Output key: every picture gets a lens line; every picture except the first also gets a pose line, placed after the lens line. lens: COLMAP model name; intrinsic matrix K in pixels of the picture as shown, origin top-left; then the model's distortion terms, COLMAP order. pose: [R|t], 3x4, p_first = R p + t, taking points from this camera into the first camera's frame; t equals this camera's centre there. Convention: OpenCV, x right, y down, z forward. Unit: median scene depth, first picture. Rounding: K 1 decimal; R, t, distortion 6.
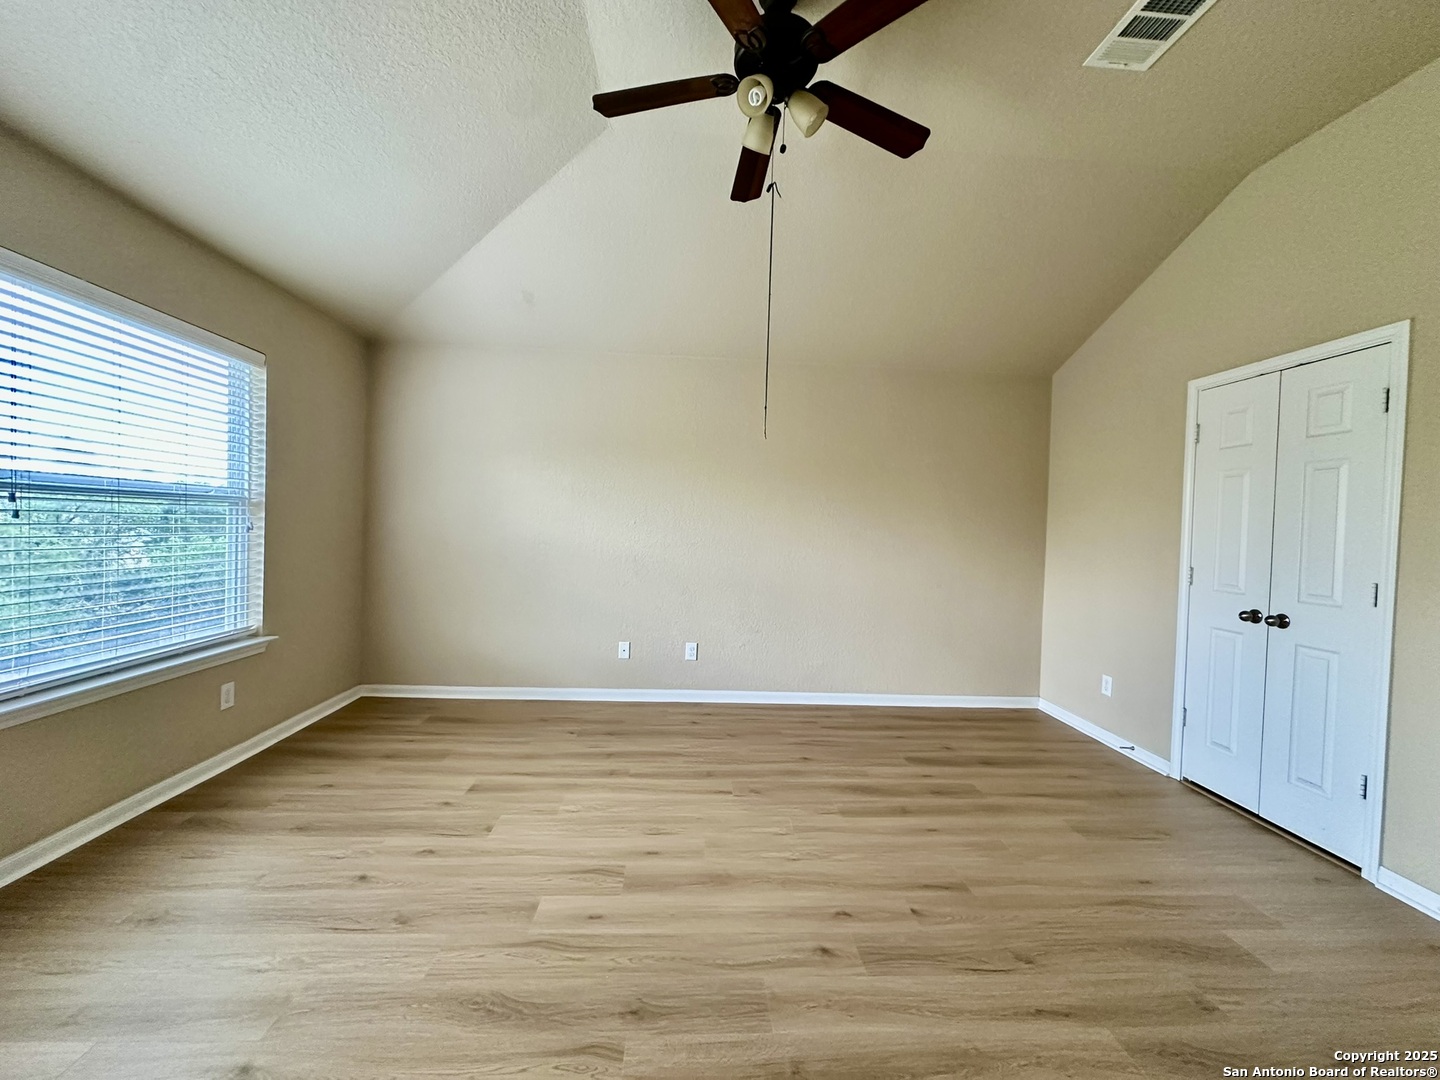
lens RADIAL K [[575.8, 0, 720.9], [0, 575.8, 535.8], [0, 0, 1]] dist [-0.003420, 0.000754]
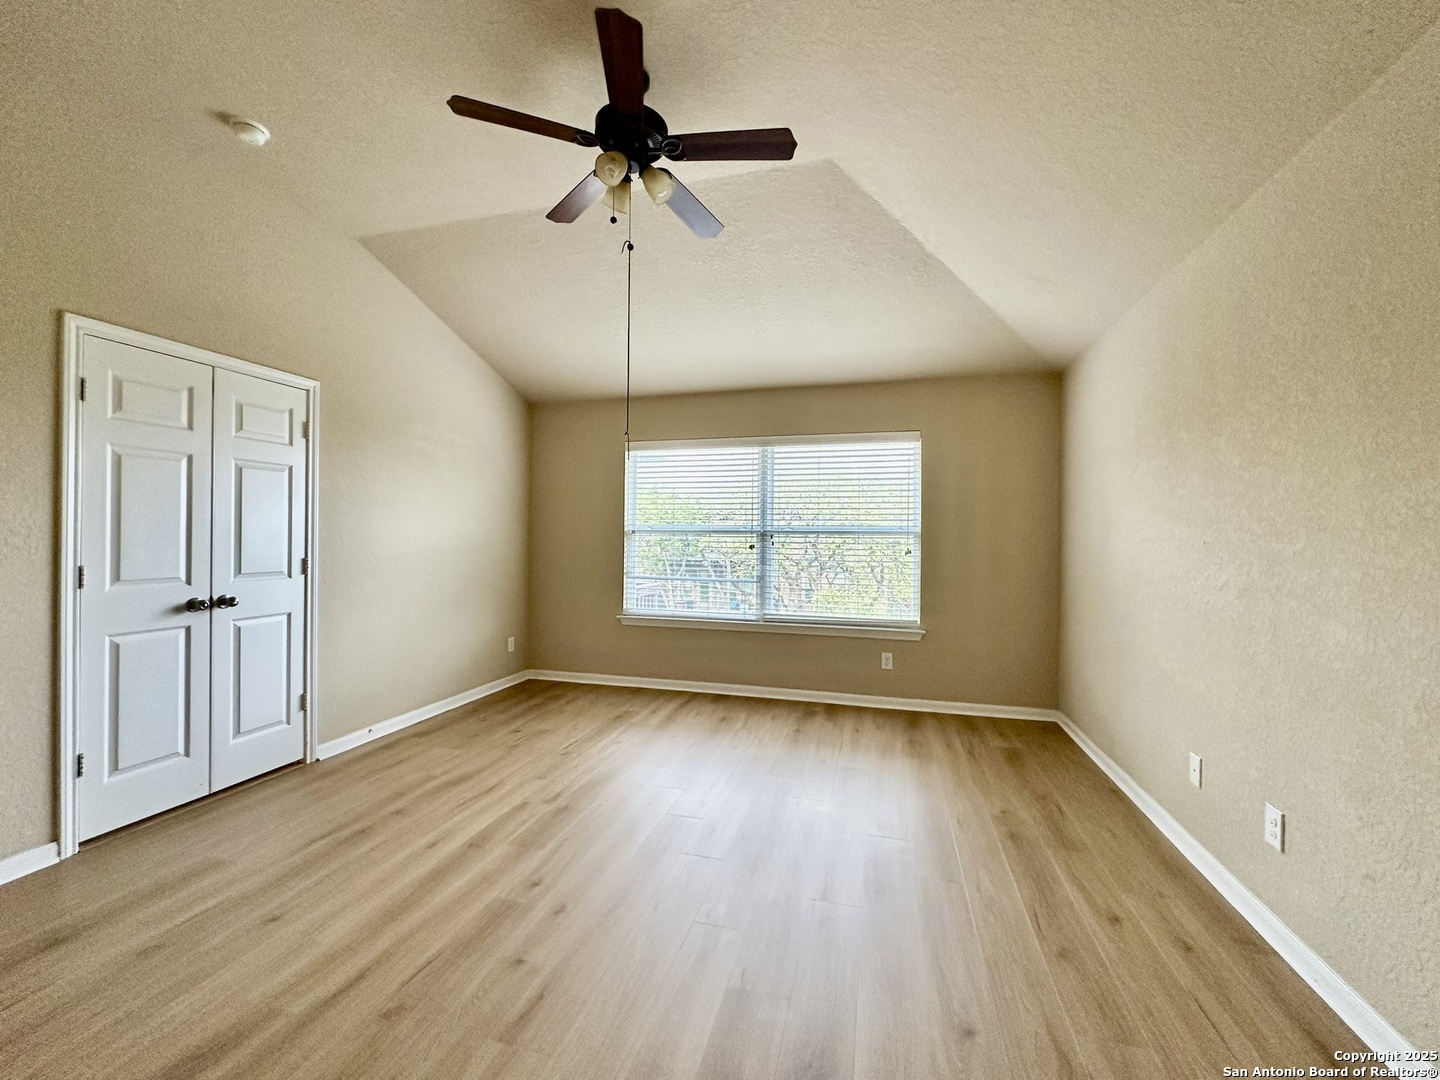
lens RADIAL K [[575.8, 0, 720.9], [0, 575.8, 535.8], [0, 0, 1]] dist [-0.003420, 0.000754]
pose [[-0.326749, -0.041209, -0.944212, 0.814097], [-0.037932, 0.998816, -0.030466, 0.007338], [0.944350, 0.025861, -0.327925, 1.159250]]
